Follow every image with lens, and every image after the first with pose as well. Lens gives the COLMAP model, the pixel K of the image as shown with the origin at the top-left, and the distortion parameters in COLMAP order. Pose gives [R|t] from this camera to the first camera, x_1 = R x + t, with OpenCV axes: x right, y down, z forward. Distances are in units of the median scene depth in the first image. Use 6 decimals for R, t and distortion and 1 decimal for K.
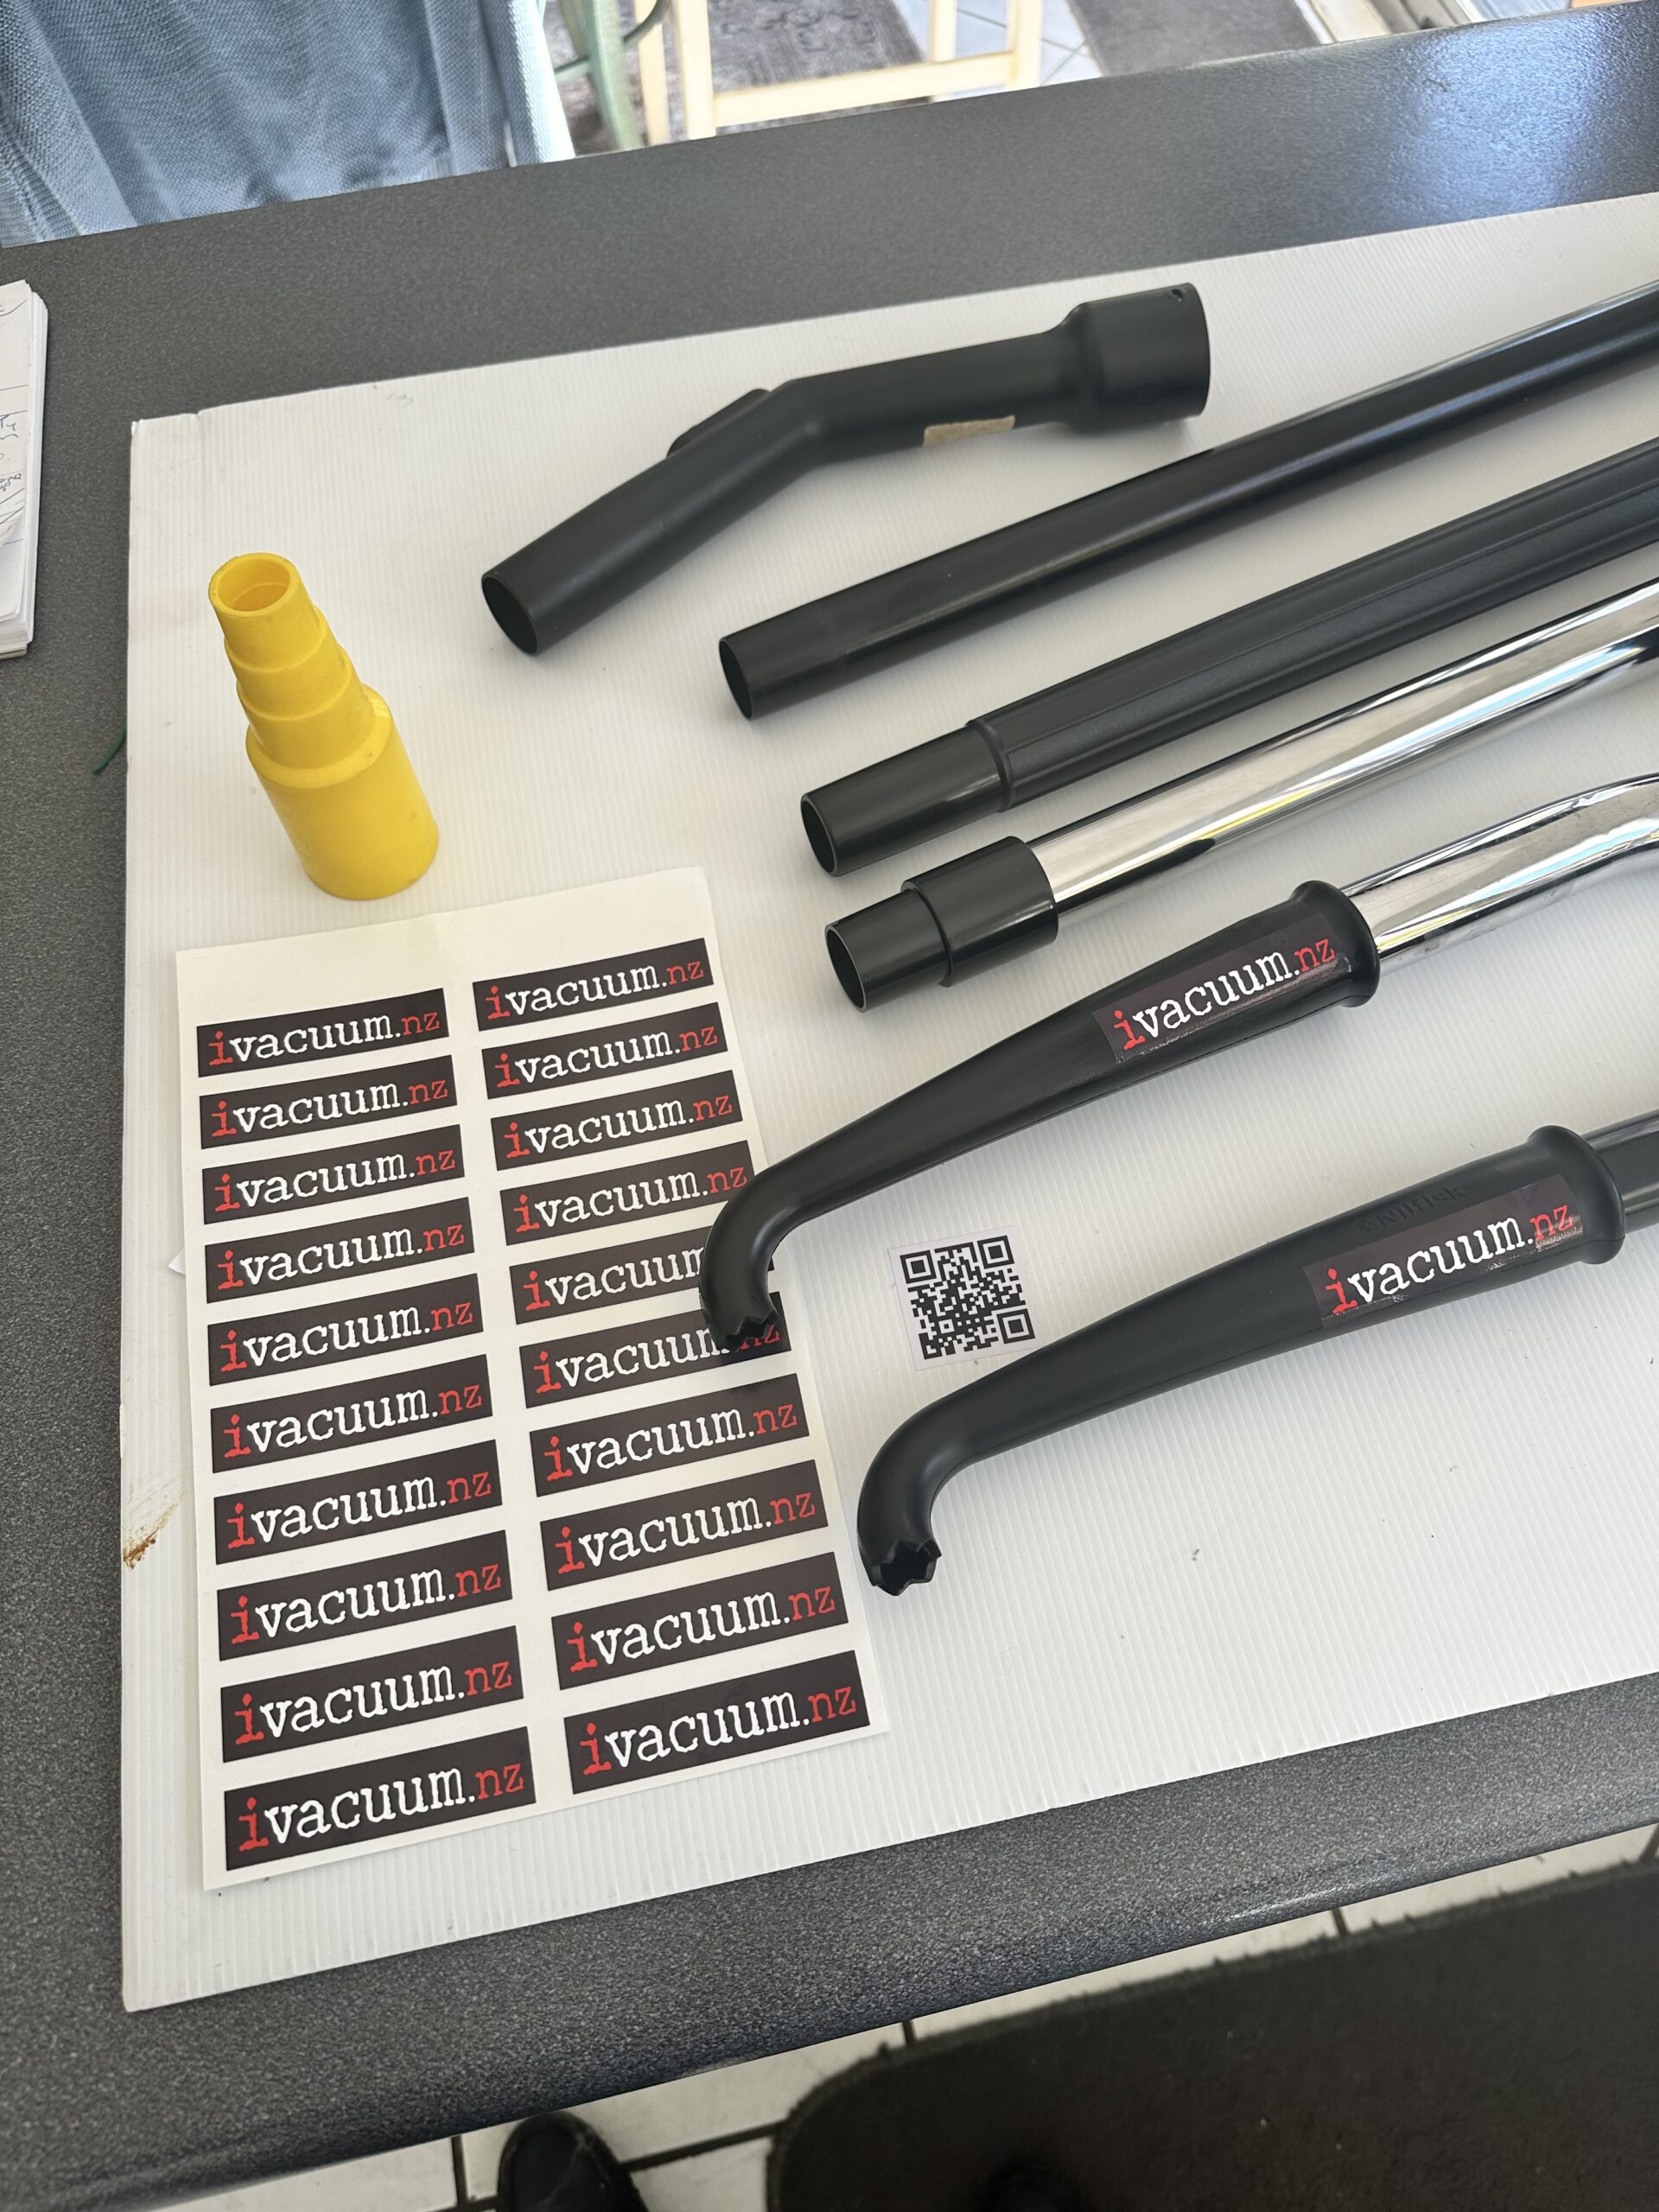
lens RADIAL K [[1518.8, 0, 829.5], [0, 1518.8, 1106.0], [0, 0, 1]] dist [0.118056, -0.142440]
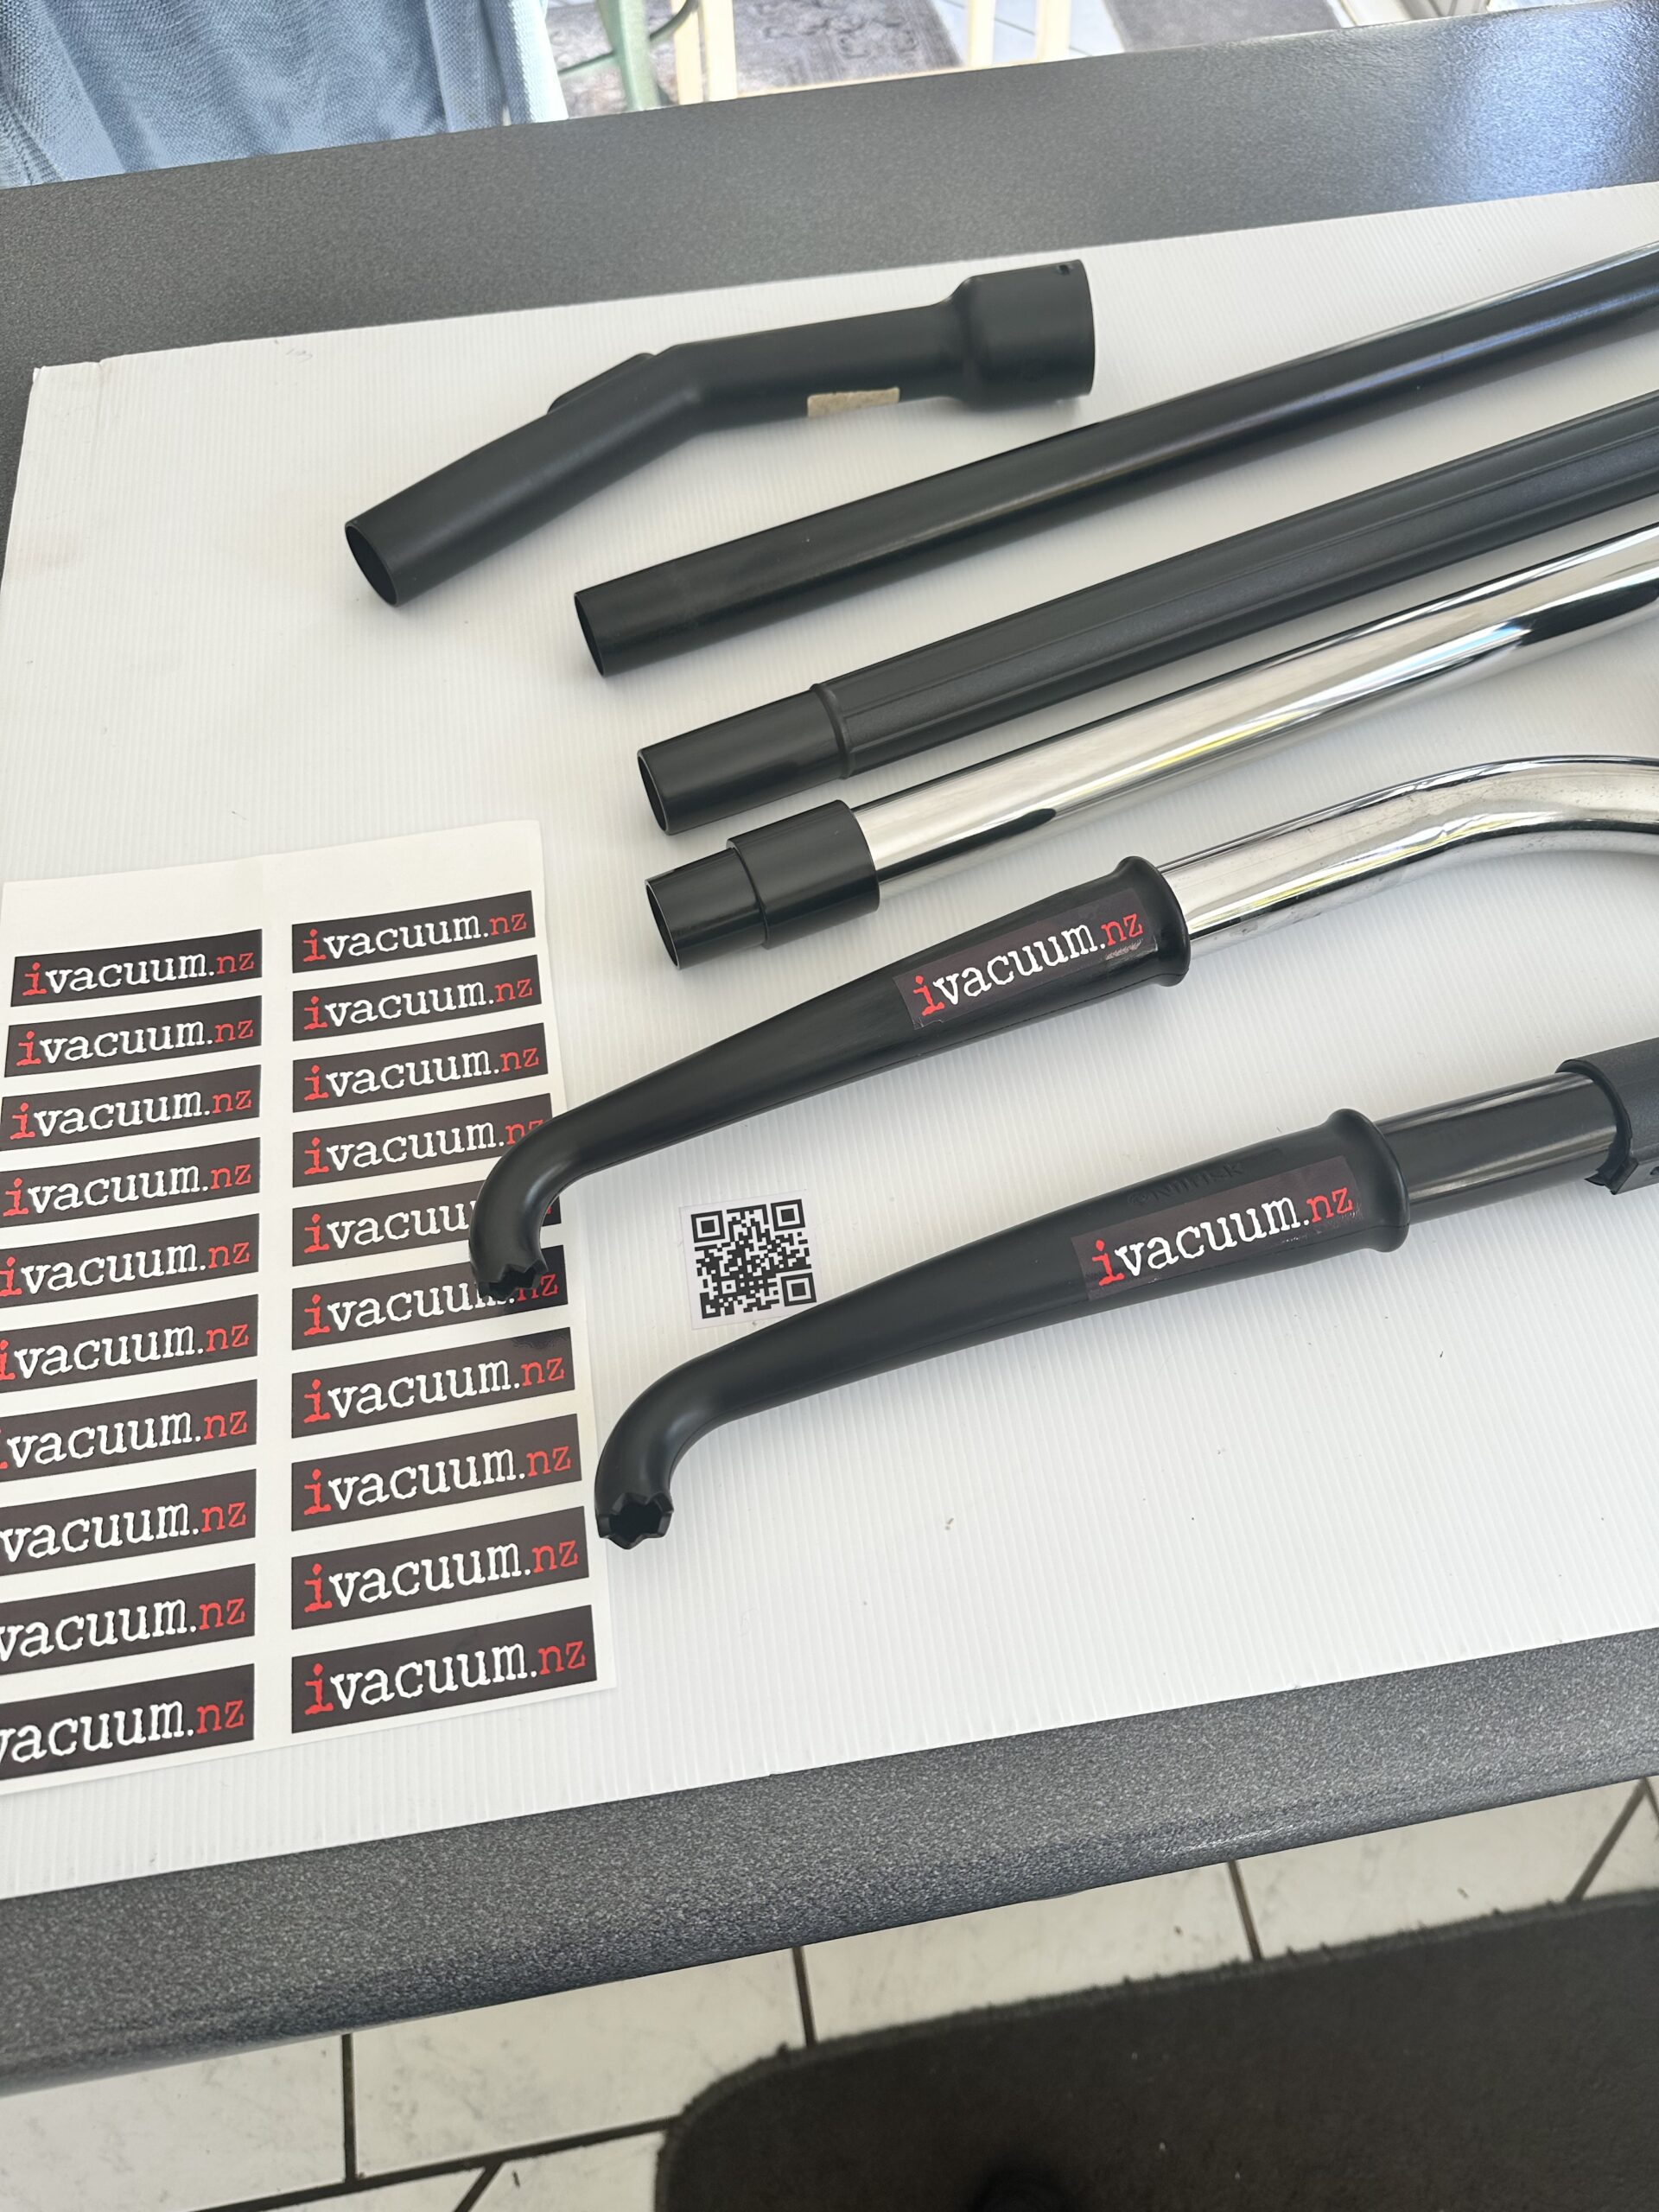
lens RADIAL K [[1523.0, 0, 832.1], [0, 1523.0, 1101.0], [0, 0, 1]] dist [0.110383, -0.130921]
pose [[0.998837, 0.043670, -0.020452, 0.154616], [-0.043880, 0.998987, -0.009939, 0.030386], [0.019998, 0.010825, 0.999741, 0.010566]]
